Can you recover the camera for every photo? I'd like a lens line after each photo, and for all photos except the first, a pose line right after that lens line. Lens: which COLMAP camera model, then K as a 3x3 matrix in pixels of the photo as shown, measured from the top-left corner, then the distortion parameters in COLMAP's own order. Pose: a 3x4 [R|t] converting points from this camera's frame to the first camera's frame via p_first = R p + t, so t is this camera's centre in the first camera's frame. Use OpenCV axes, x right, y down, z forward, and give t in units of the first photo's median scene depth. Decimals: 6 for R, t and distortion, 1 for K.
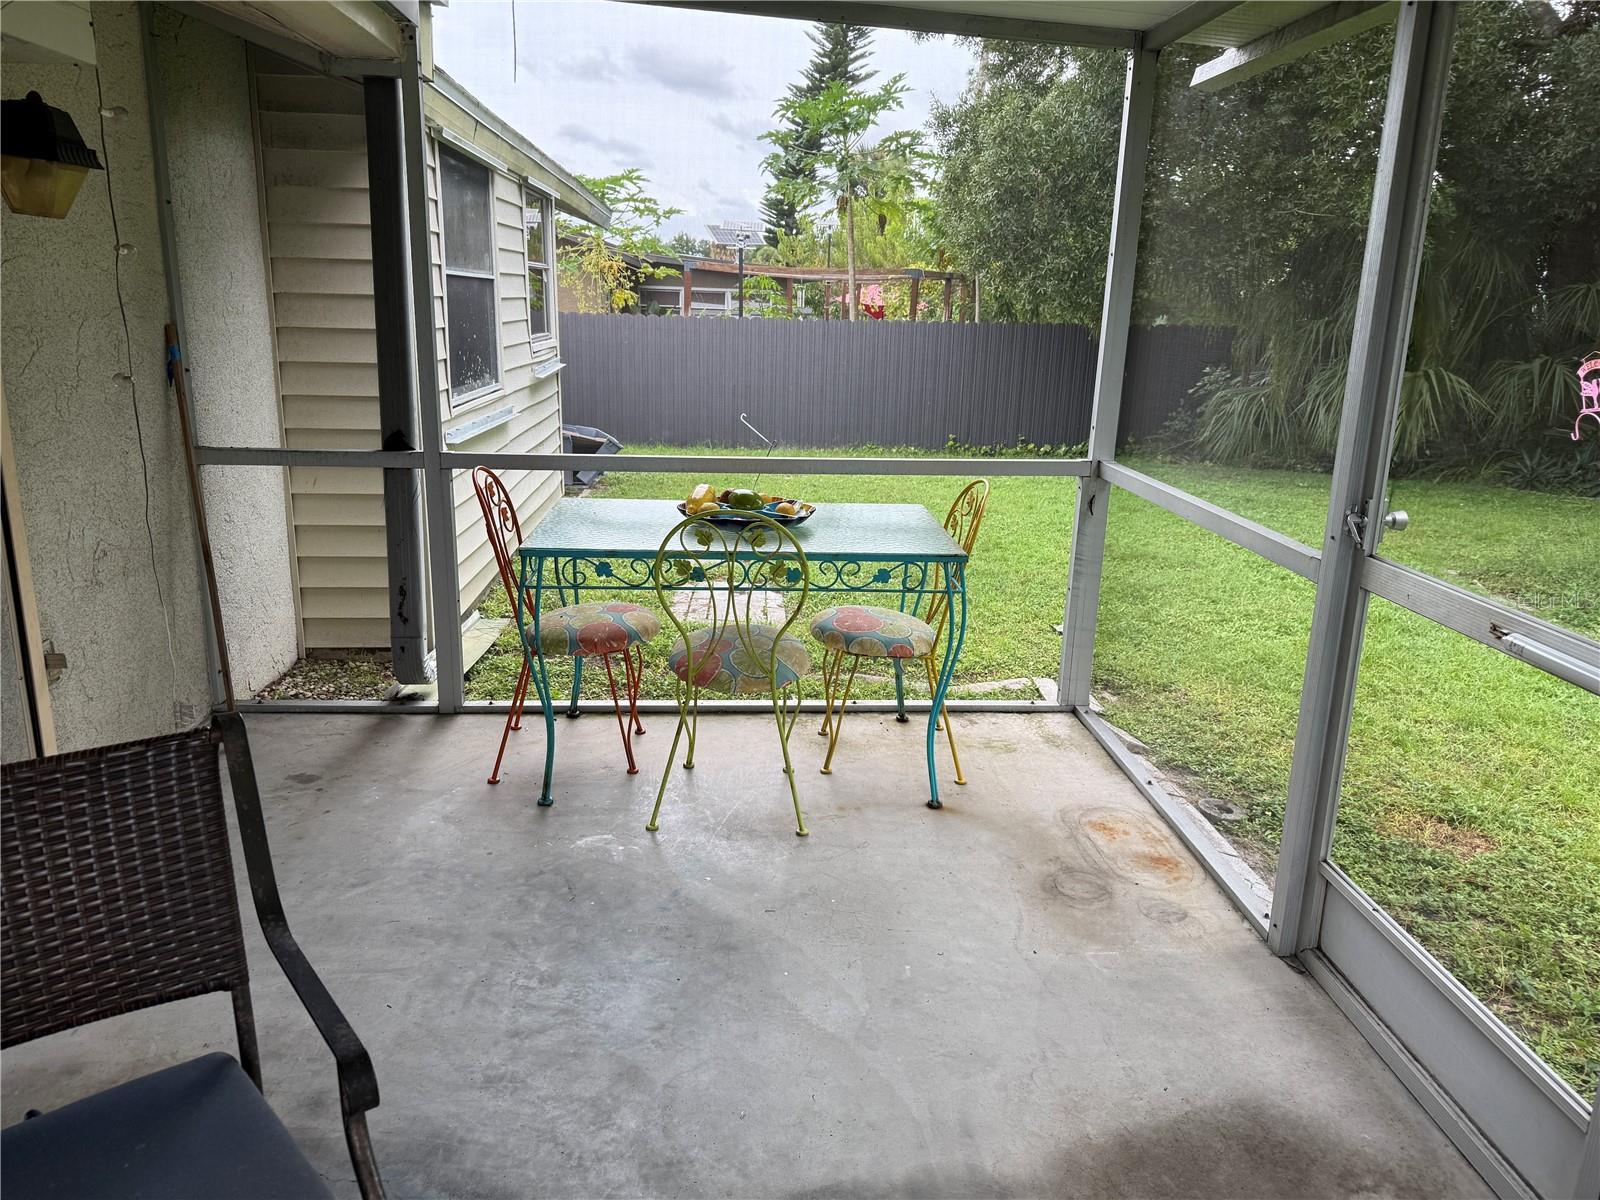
lens RADIAL K [[1138.1, 0, 798.4], [0, 1138.1, 592.8], [0, 0, 1]] dist [0.003792, -0.002788]
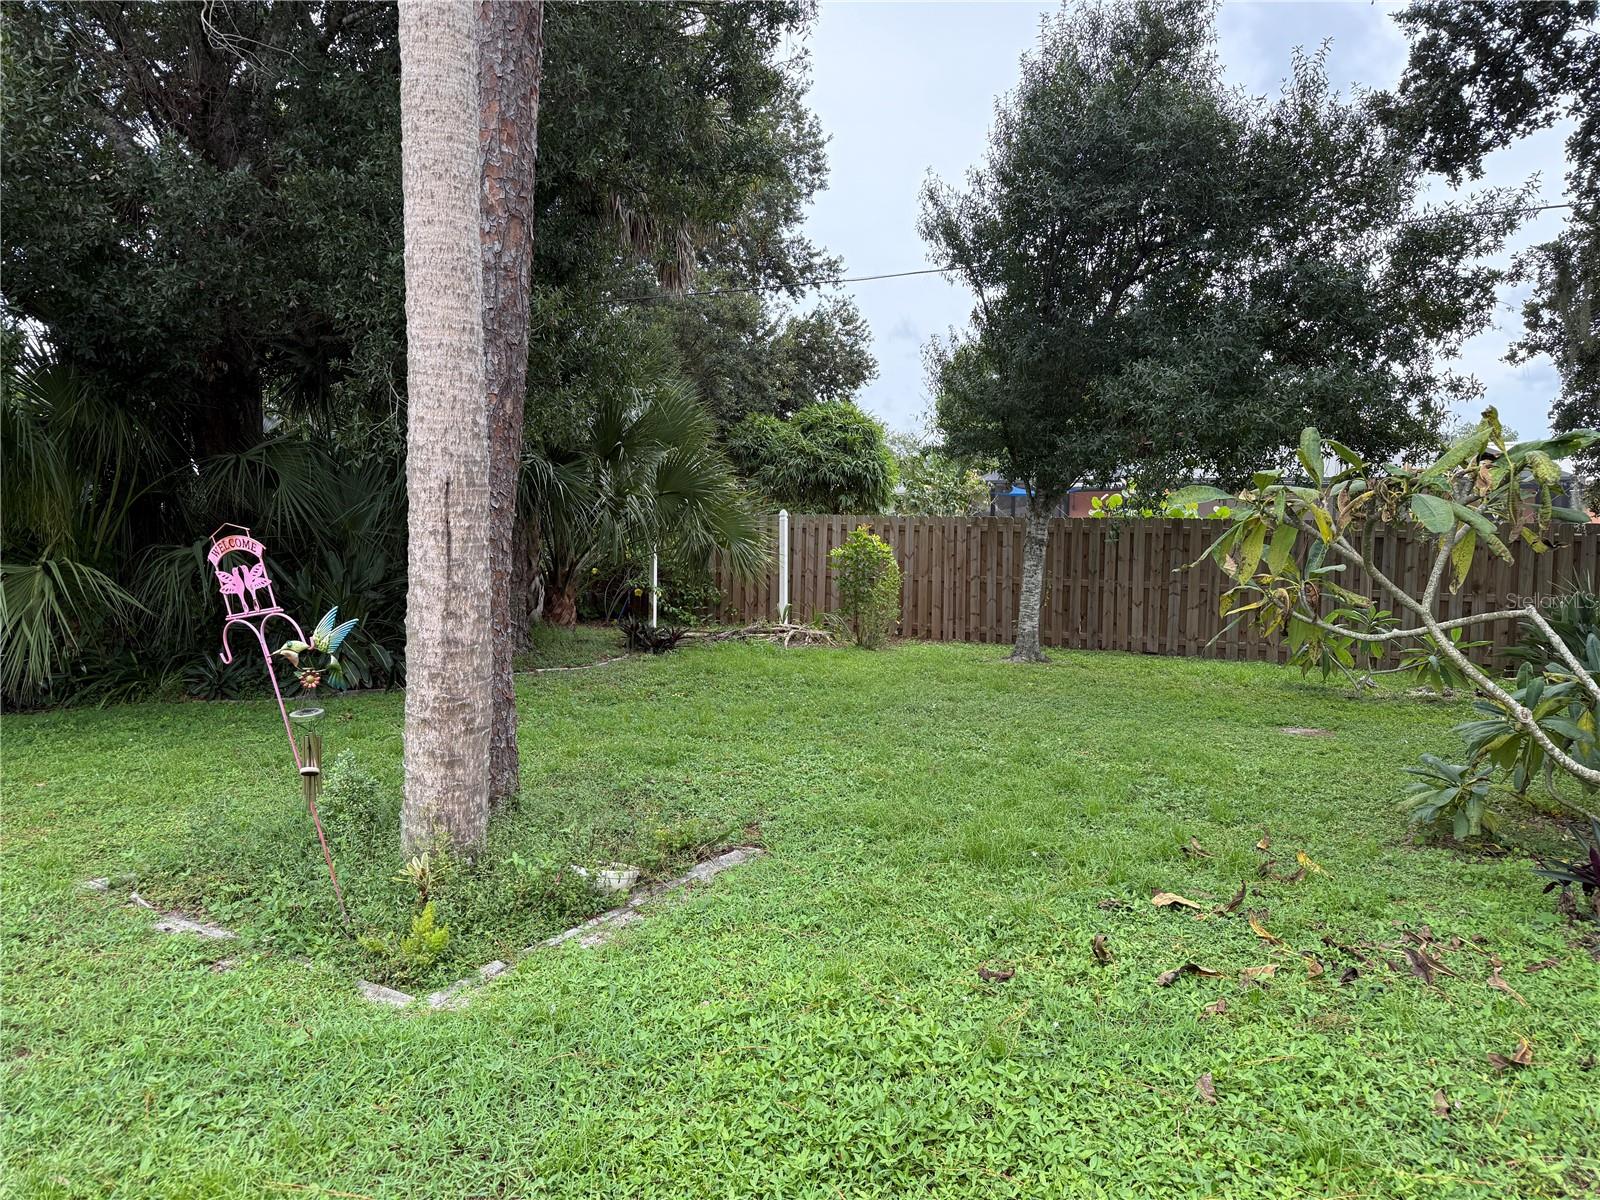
lens RADIAL K [[1117.6, 0, 796.9], [0, 1117.6, 606.3], [0, 0, 1]] dist [0.128992, -0.176422]
pose [[0.519795, -0.089387, 0.849602, 0.179698], [0.215591, 0.976047, -0.029210, -0.045087], [-0.826640, 0.198349, 0.526615, 0.232126]]
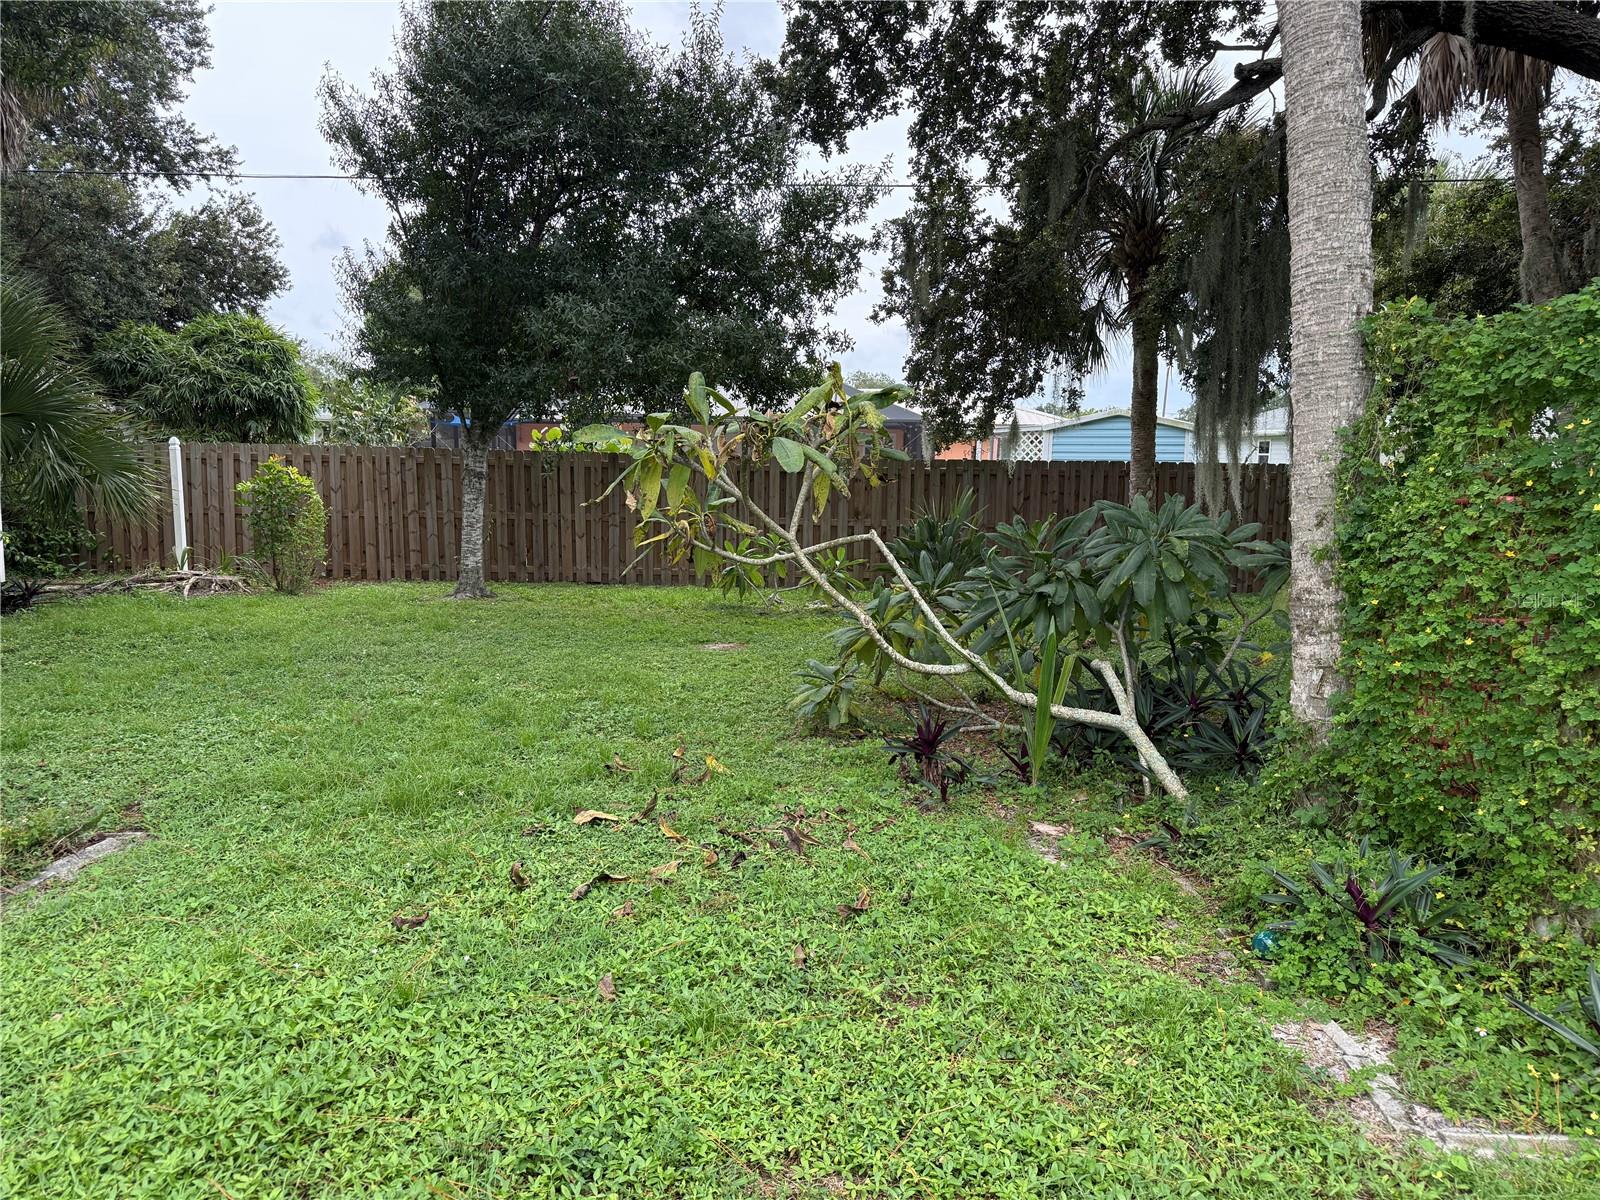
lens RADIAL K [[1124.6, 0, 811.6], [0, 1124.6, 603.7], [0, 0, 1]] dist [0.059220, -0.071616]
pose [[0.061953, -0.156229, 0.985776, 0.181226], [0.234490, 0.962306, 0.137772, -0.043001], [-0.970142, 0.222619, 0.096252, 0.217023]]
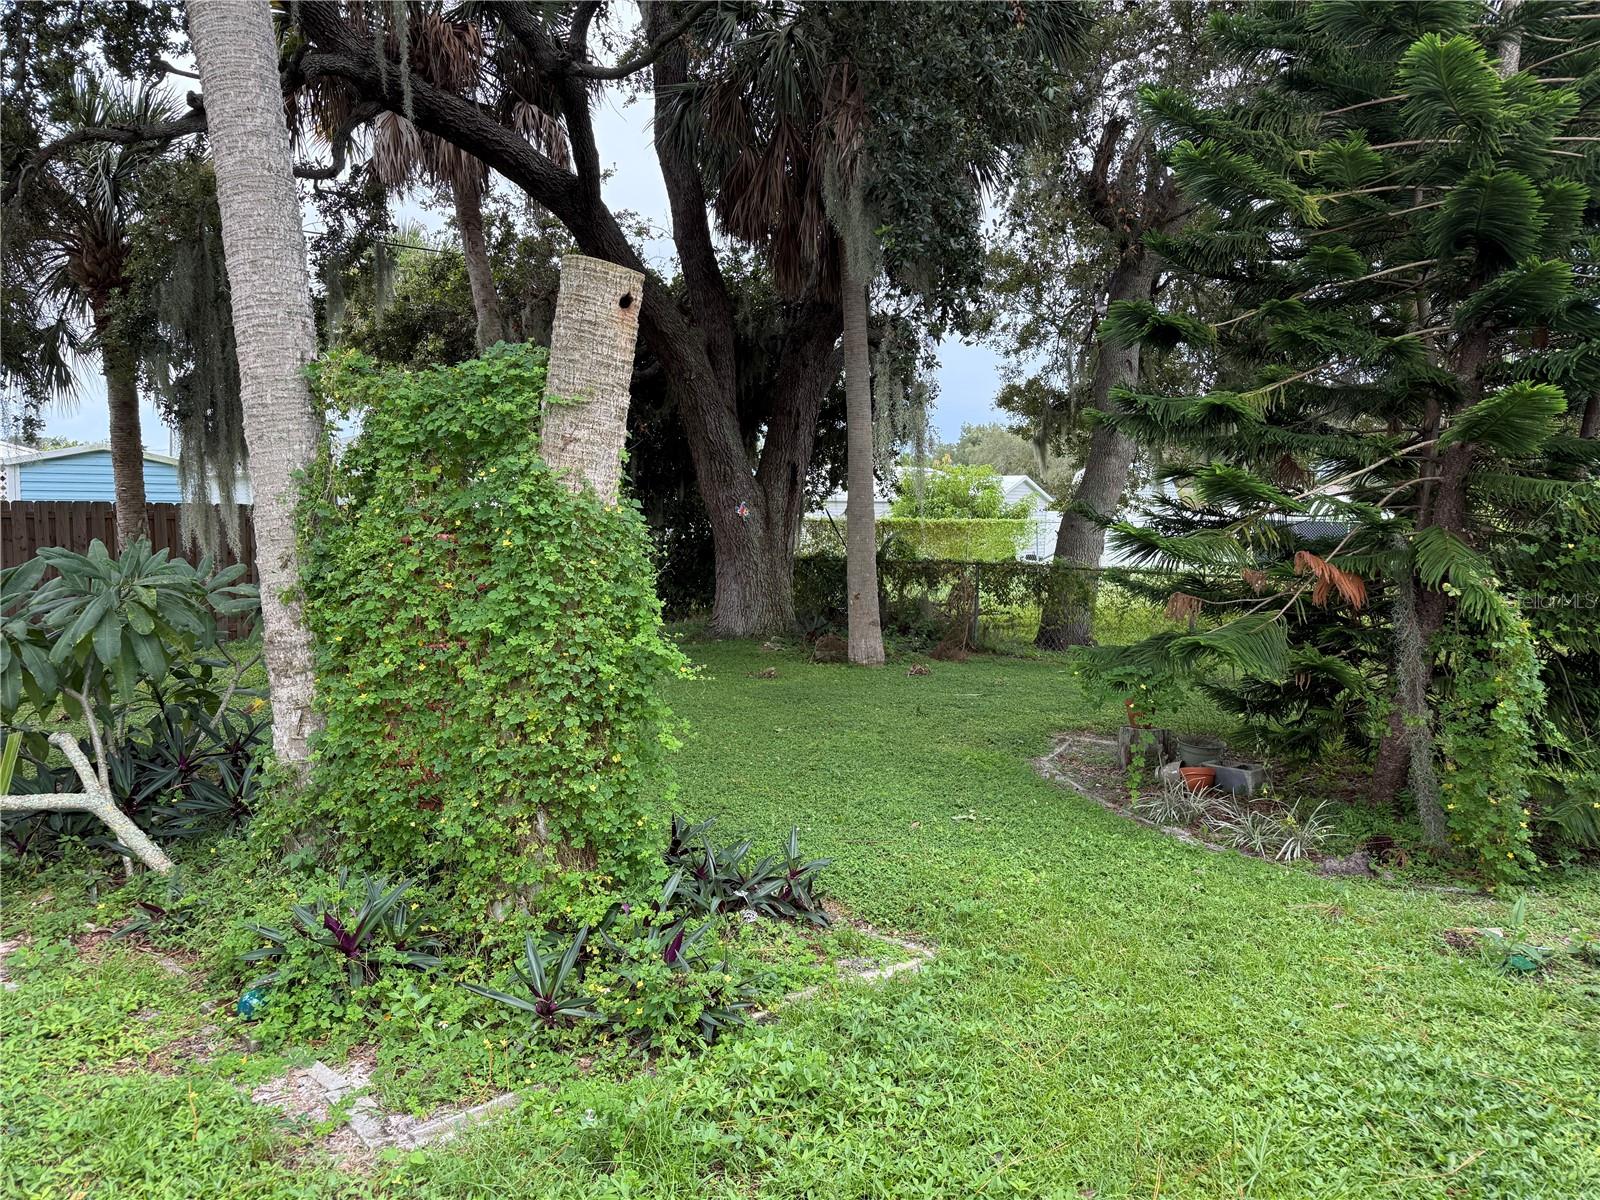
lens RADIAL K [[1118.9, 0, 800.0], [0, 1118.9, 600.0], [0, 0, 1]] dist [0.042067, -0.041169]
pose [[-0.673202, -0.094970, 0.733335, 0.176132], [0.155962, 0.951174, 0.266355, -0.039126], [-0.722825, 0.293683, -0.625520, 0.197282]]
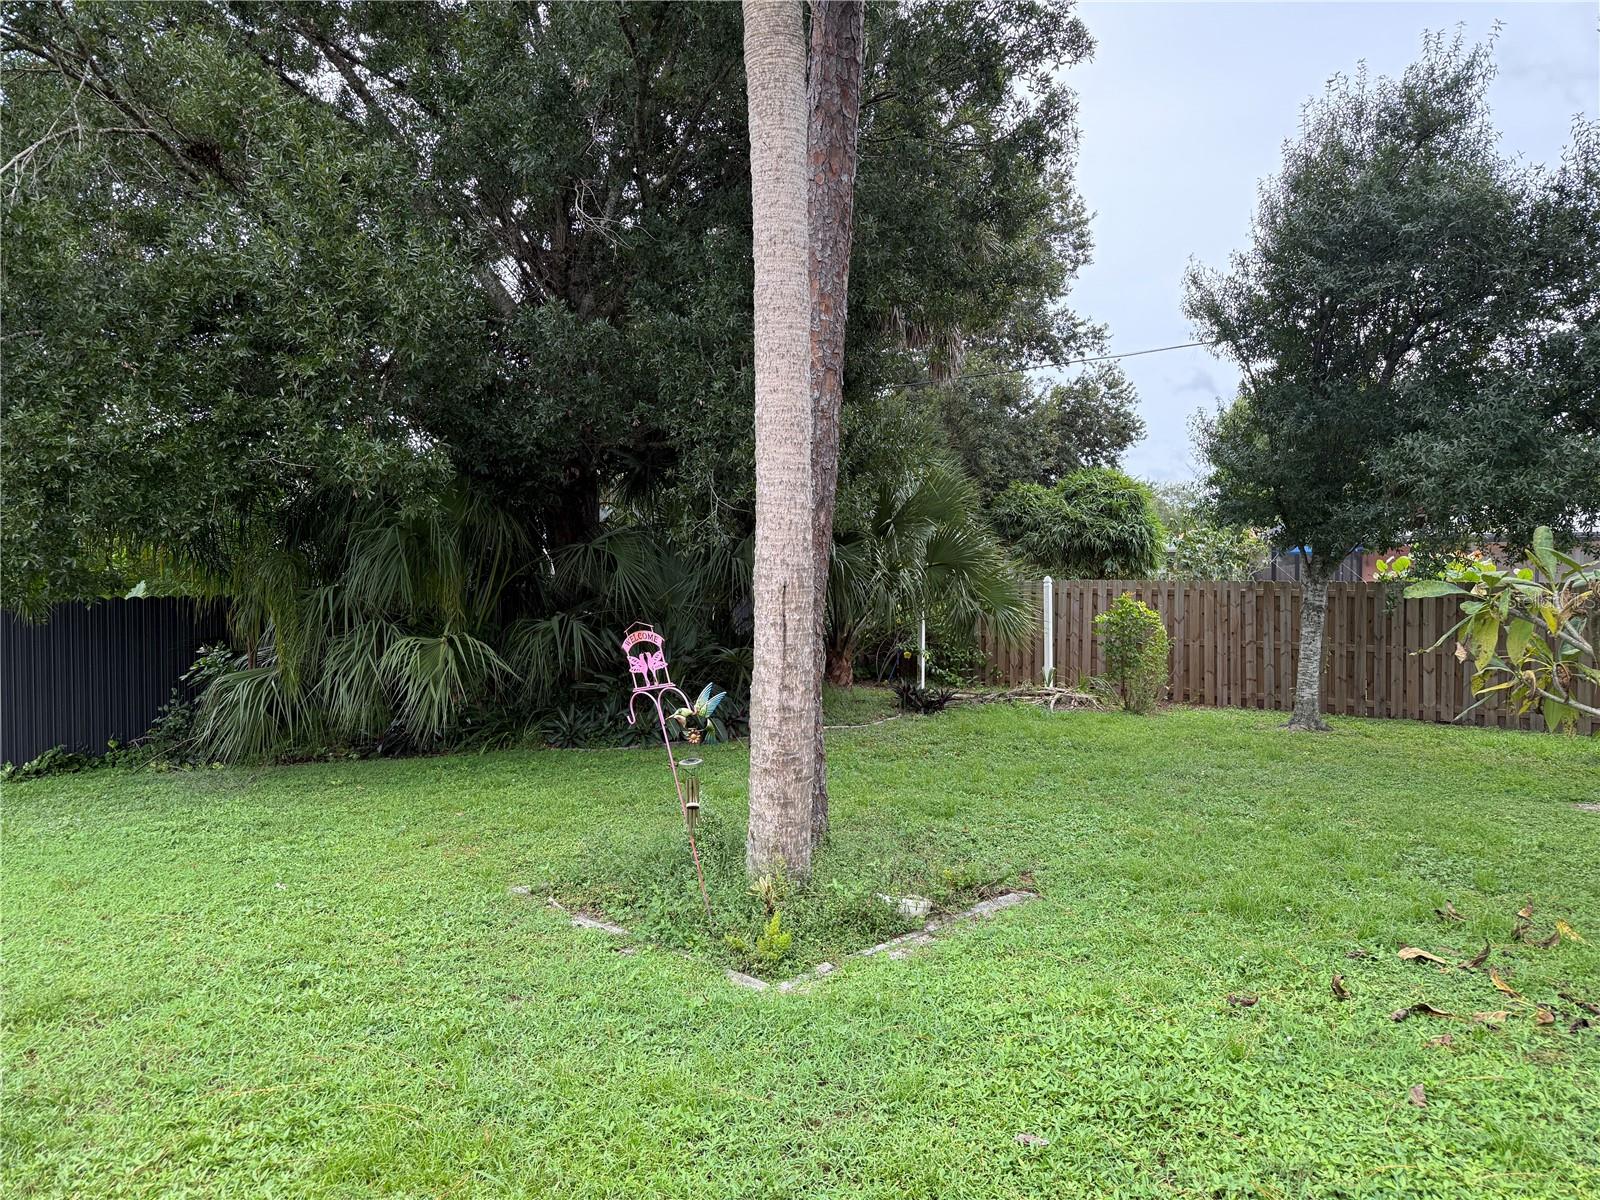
lens RADIAL K [[1116.8, 0, 795.2], [0, 1116.8, 599.5], [0, 0, 1]] dist [0.151178, -0.271404]
pose [[0.701699, -0.046709, 0.710941, 0.101993], [0.198298, 0.971225, -0.131911, -0.051036], [-0.684322, 0.233540, 0.690770, 0.182673]]
